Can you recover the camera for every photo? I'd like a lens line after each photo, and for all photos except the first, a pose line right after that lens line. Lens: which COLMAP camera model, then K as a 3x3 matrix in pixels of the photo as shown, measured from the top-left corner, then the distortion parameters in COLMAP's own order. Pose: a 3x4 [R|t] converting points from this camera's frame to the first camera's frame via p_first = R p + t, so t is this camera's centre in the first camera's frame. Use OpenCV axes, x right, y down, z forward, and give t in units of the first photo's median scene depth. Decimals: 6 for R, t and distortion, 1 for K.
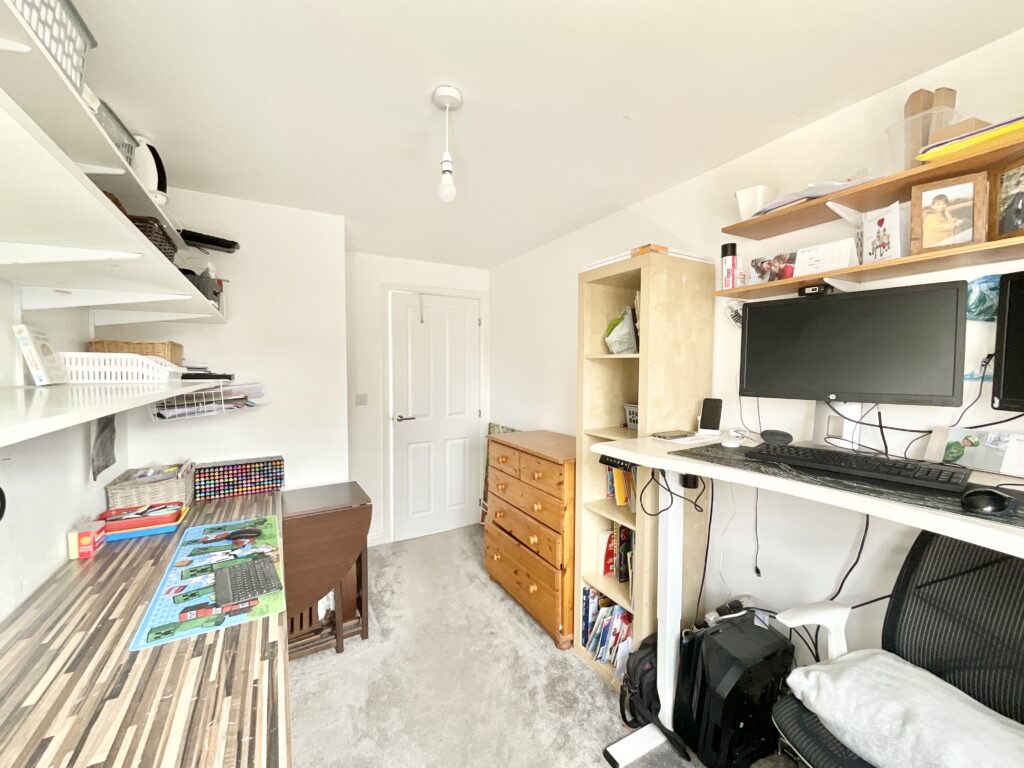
lens RADIAL K [[410.7, 0, 510.6], [0, 410.7, 381.7], [0, 0, 1]] dist [-0.010458, -0.000662]
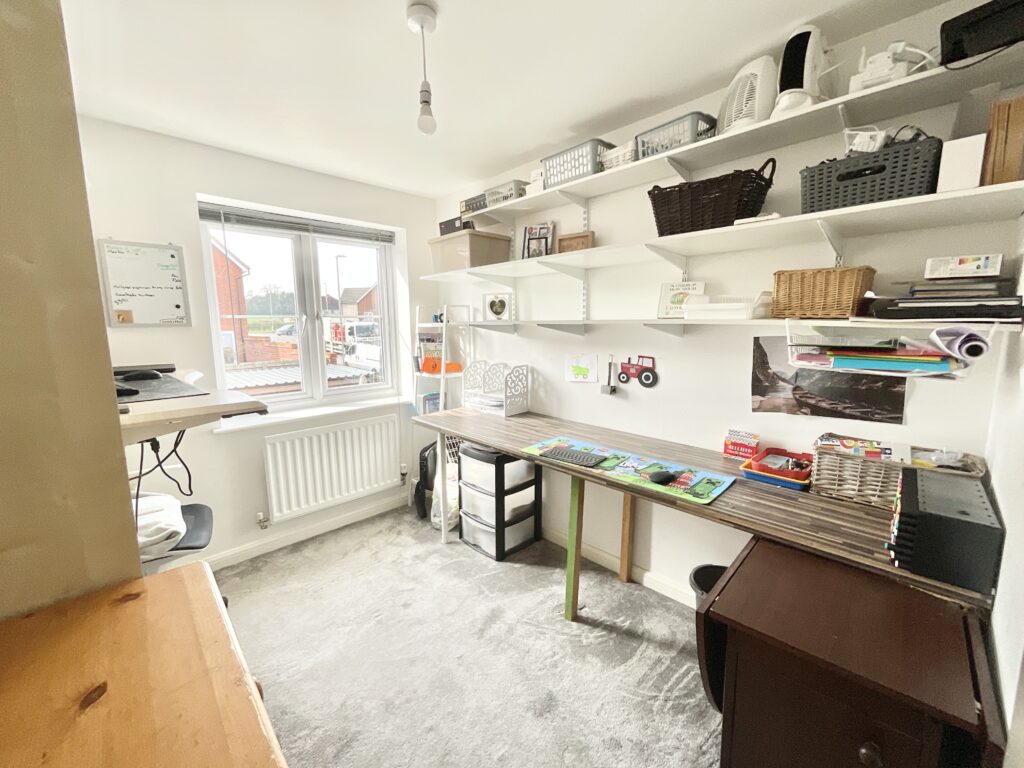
lens RADIAL K [[410.7, 0, 510.6], [0, 410.7, 381.7], [0, 0, 1]] dist [-0.010458, -0.000662]
pose [[-0.967783, 0.045035, -0.247727, -0.068441], [0.001555, 0.984925, 0.172977, -0.020980], [0.251783, 0.167019, -0.953263, 1.817644]]
